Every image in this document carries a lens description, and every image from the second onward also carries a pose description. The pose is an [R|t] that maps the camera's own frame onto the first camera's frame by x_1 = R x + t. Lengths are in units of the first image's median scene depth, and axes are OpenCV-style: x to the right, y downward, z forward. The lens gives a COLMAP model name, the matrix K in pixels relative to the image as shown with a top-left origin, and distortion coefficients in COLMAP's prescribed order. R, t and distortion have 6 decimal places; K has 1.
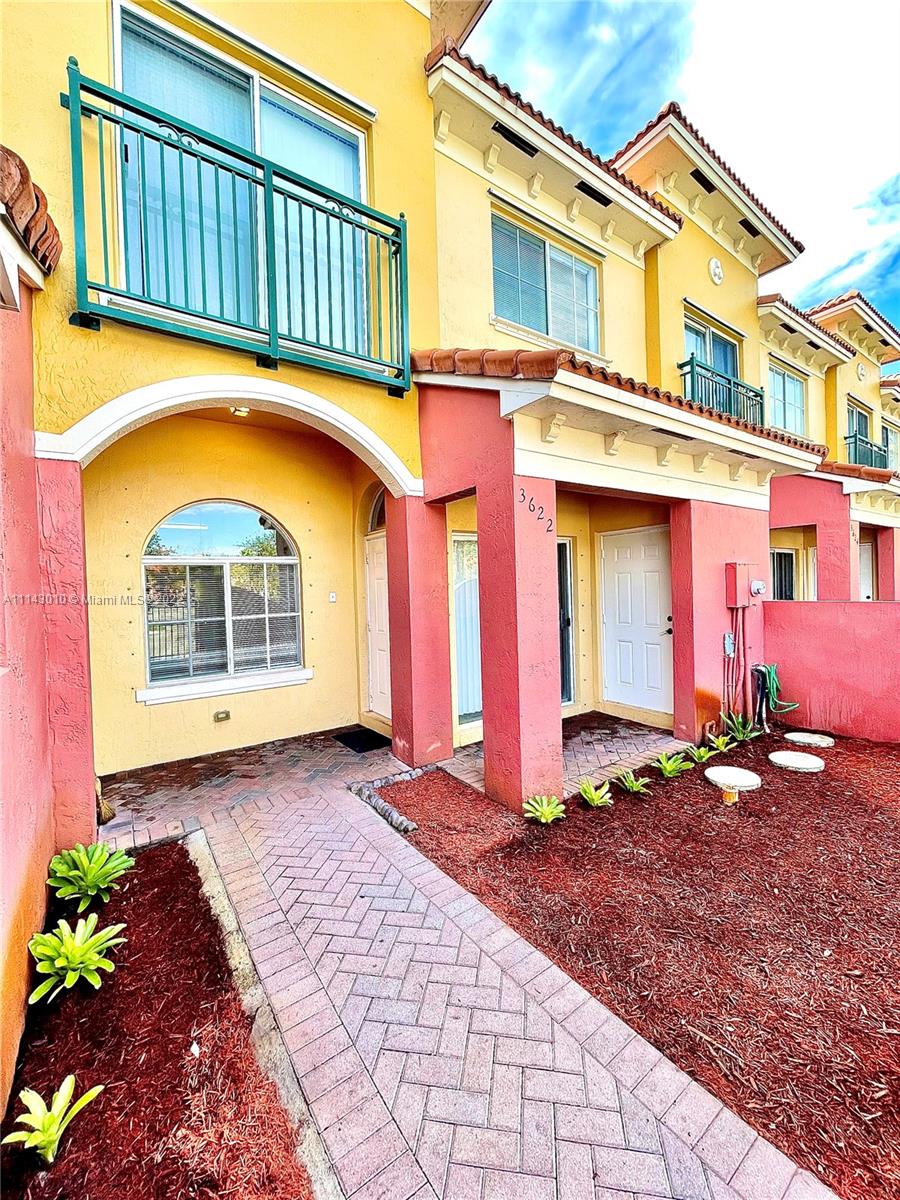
lens RADIAL K [[483.2, 0, 450.0], [0, 483.2, 600.0], [0, 0, 1]] dist [-0.013884, -0.000028]
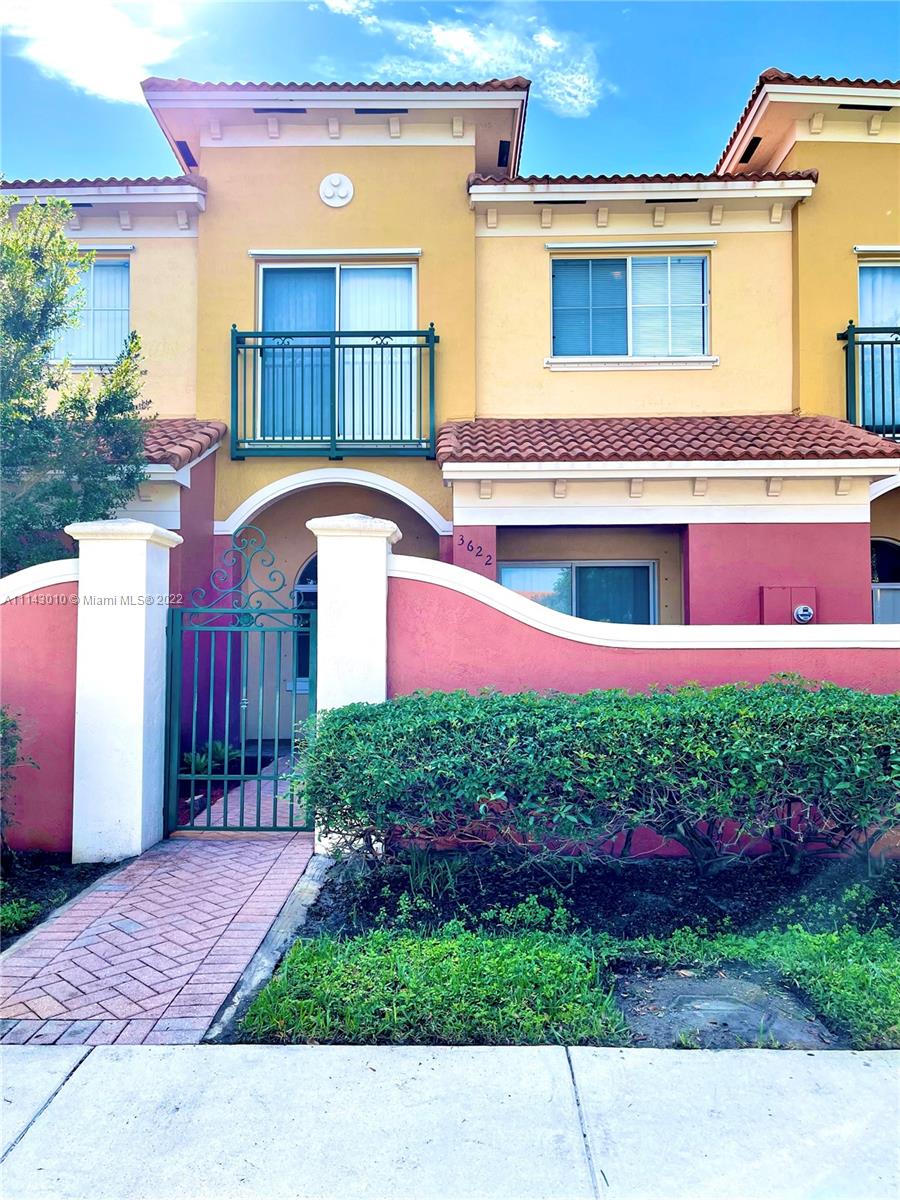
lens RADIAL K [[904.5, 0, 450.0], [0, 904.5, 600.0], [0, 0, 1]] dist [0.008283, -0.056266]
pose [[0.809971, 0.002068, -0.586466, 1.508568], [-0.035952, 0.998288, -0.046134, 0.072027], [0.585367, 0.058452, 0.808659, -1.016194]]
